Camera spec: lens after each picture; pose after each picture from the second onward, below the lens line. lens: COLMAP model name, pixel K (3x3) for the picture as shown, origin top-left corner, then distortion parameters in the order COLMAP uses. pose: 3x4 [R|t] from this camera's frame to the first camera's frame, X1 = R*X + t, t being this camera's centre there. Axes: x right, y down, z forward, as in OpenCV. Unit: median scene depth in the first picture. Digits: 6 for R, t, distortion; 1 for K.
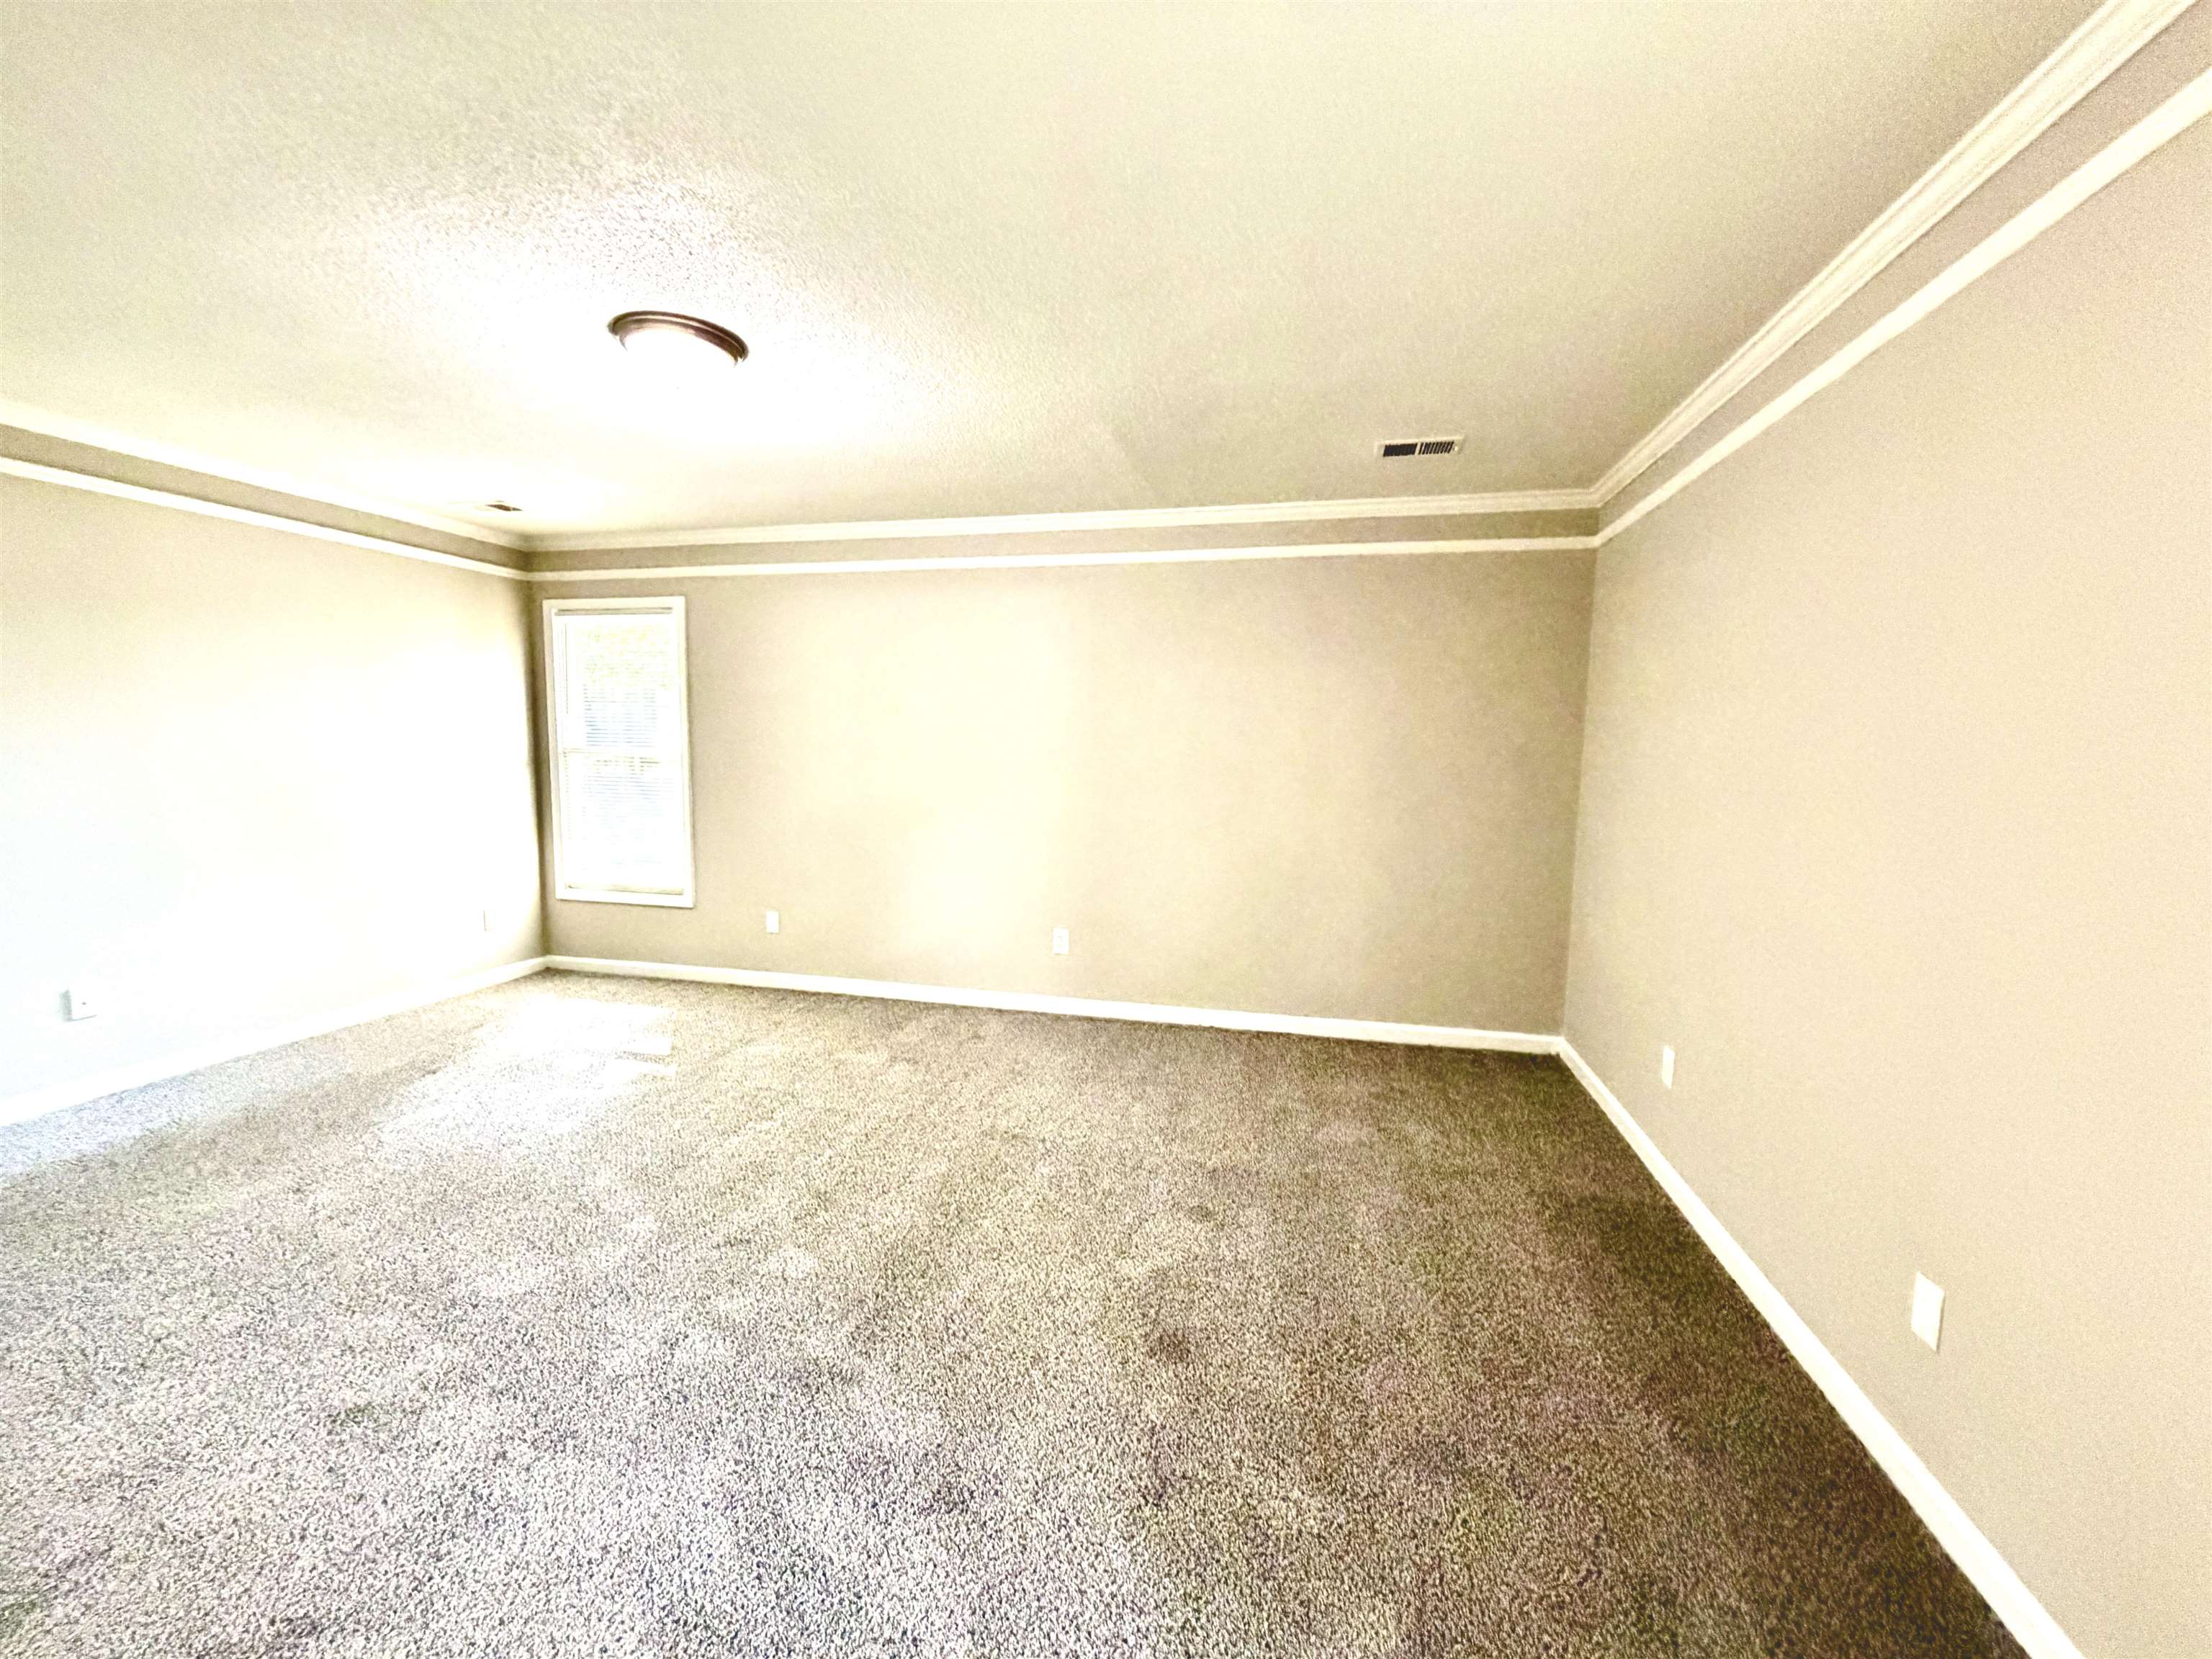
lens RADIAL K [[877.4, 0, 1114.6], [0, 877.4, 829.6], [0, 0, 1]] dist [0.001102, 0.000029]
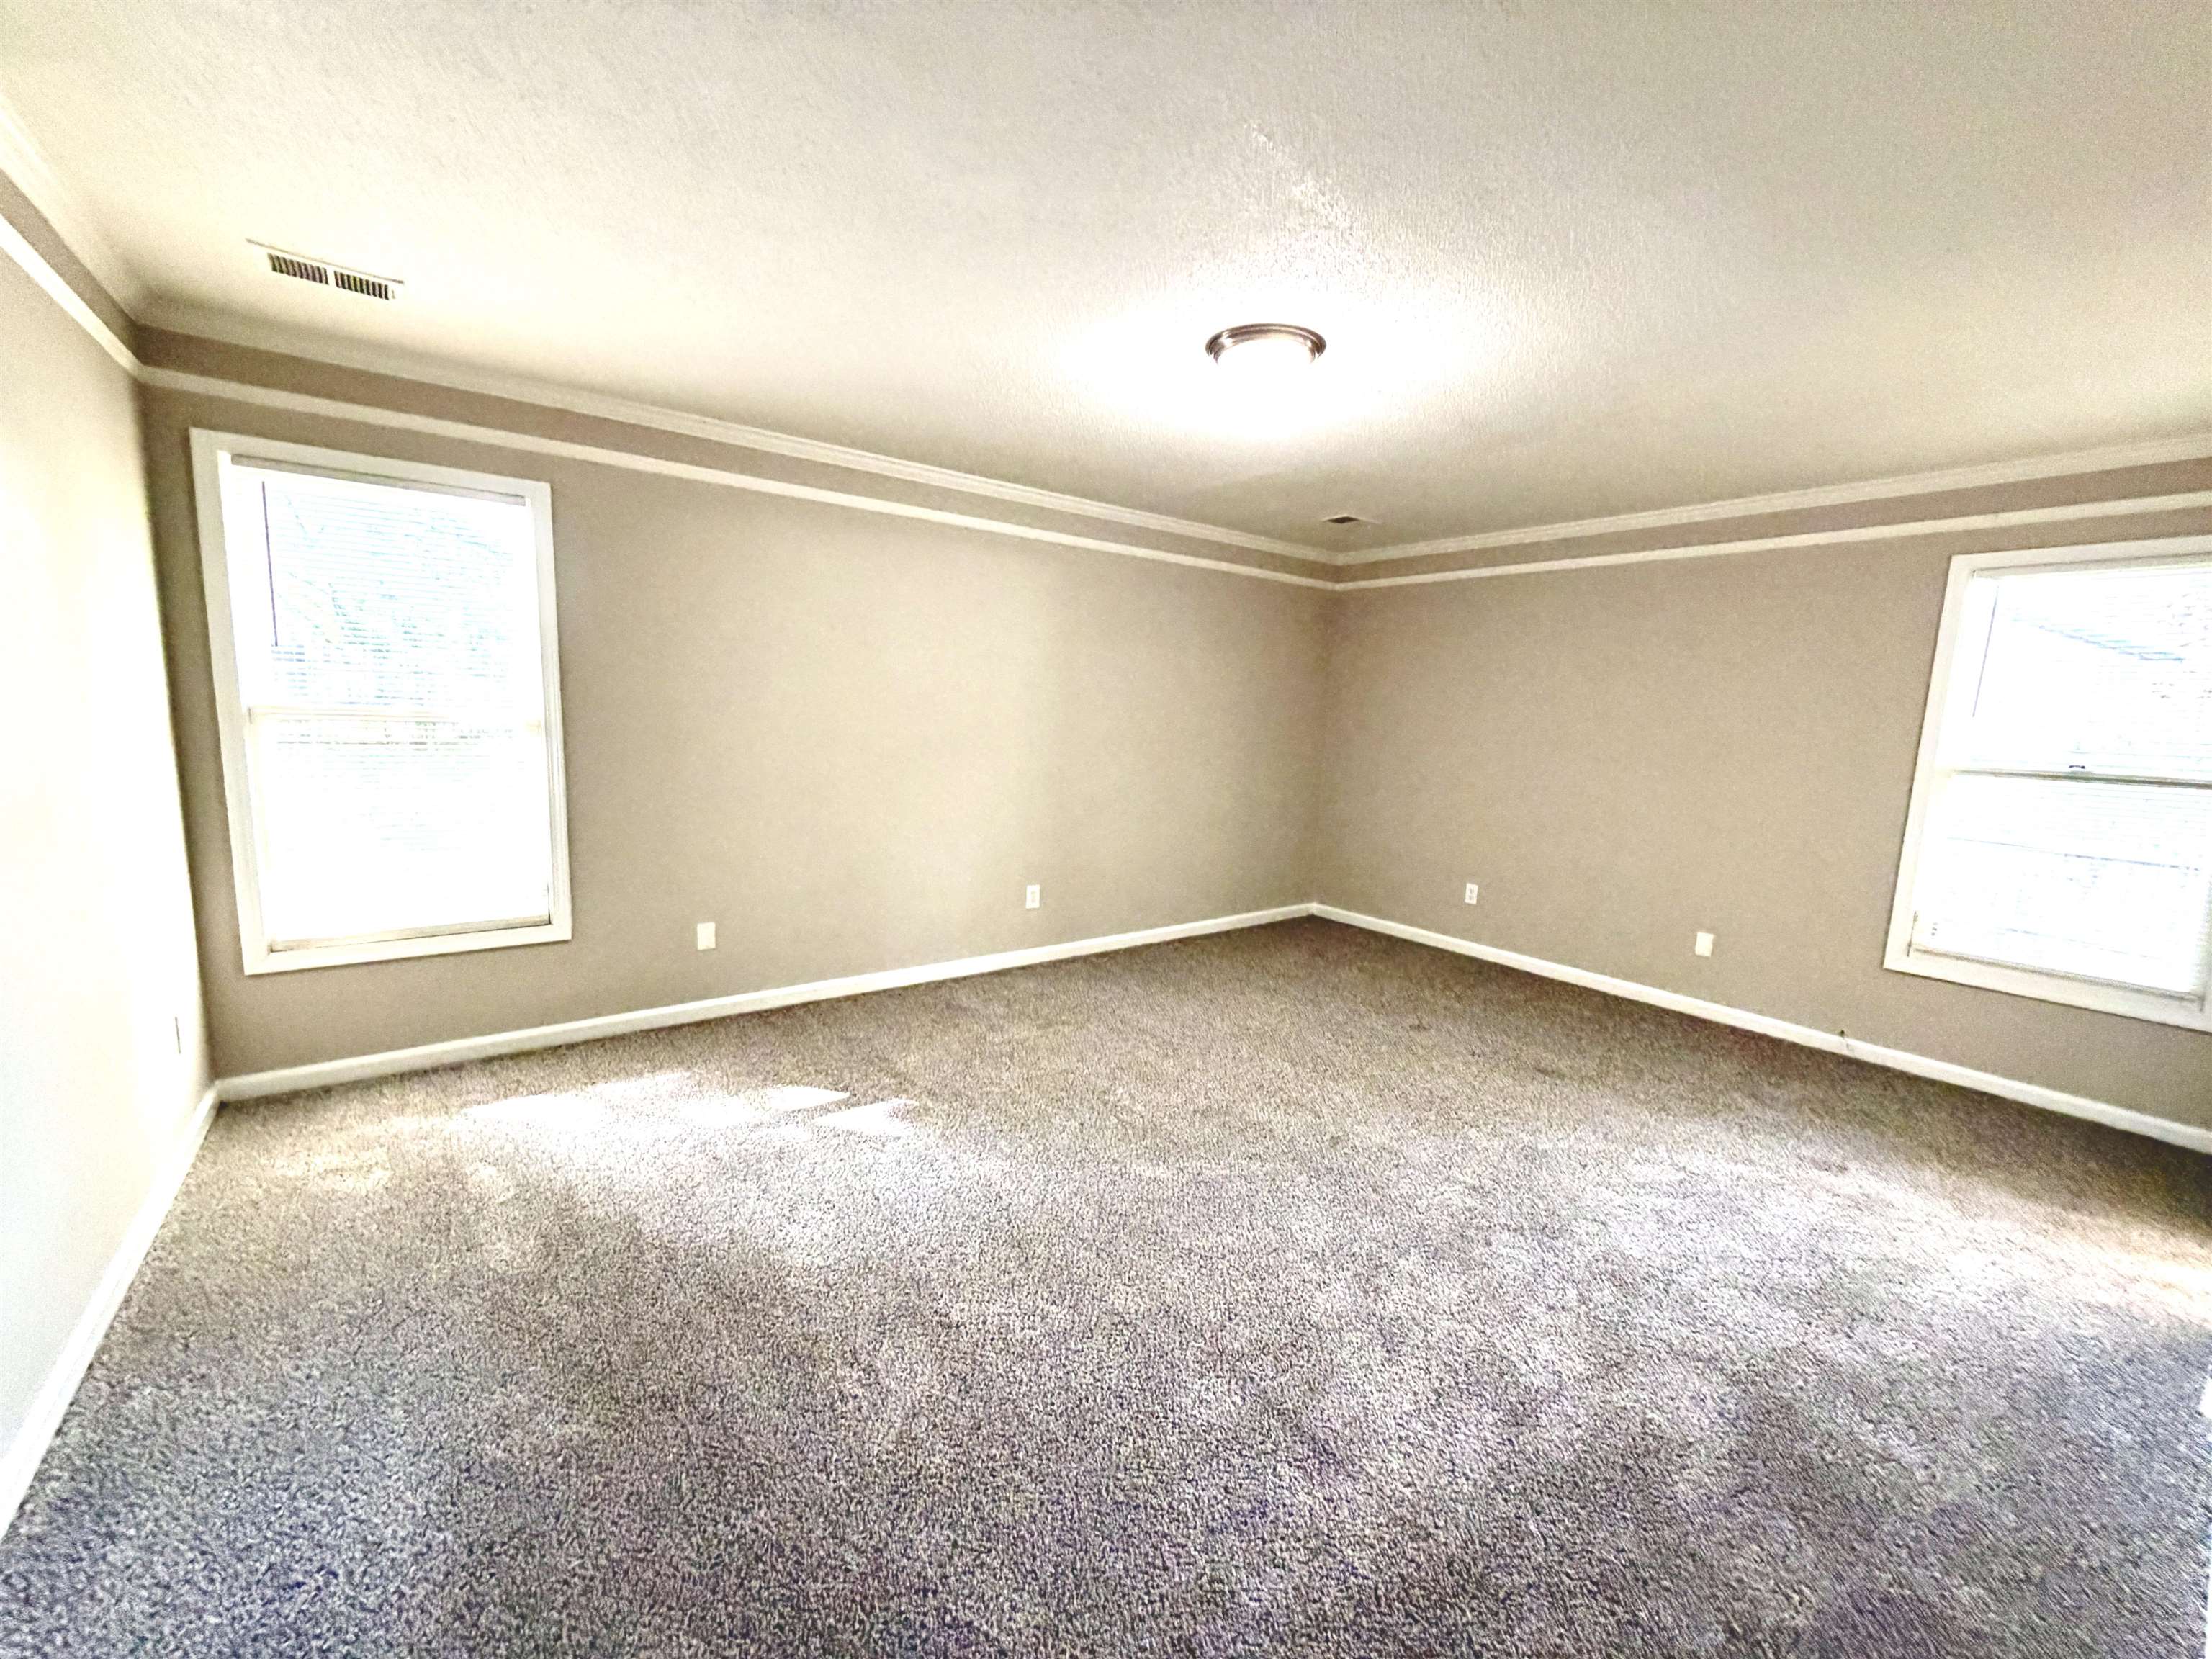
lens RADIAL K [[877.4, 0, 1114.6], [0, 877.4, 829.6], [0, 0, 1]] dist [0.001102, 0.000029]
pose [[0.636056, -0.096254, 0.765616, -0.808181], [0.046810, 0.995175, 0.086226, -0.041859], [-0.770221, -0.019007, 0.637493, 0.246958]]
